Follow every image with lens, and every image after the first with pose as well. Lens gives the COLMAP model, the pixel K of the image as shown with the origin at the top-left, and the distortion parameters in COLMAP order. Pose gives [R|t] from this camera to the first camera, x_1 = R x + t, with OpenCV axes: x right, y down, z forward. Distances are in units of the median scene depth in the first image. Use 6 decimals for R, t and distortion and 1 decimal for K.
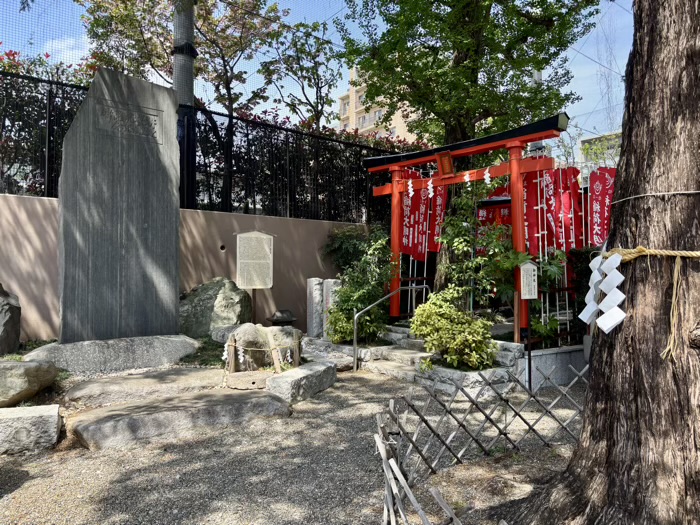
lens RADIAL K [[529.3, 0, 352.1], [0, 529.3, 255.1], [0, 0, 1]] dist [0.057971, -0.064117]
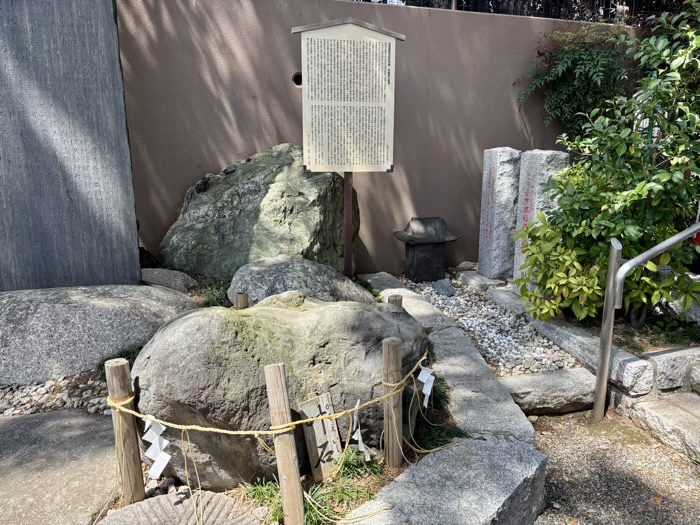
lens RADIAL K [[529.3, 0, 355.2], [0, 529.3, 259.5], [0, 0, 1]] dist [0.057971, -0.064117]
pose [[0.936274, 0.073447, -0.343507, -0.028954], [0.009534, 0.972223, 0.233861, 0.032687], [0.351142, -0.222233, 0.909567, 0.604407]]
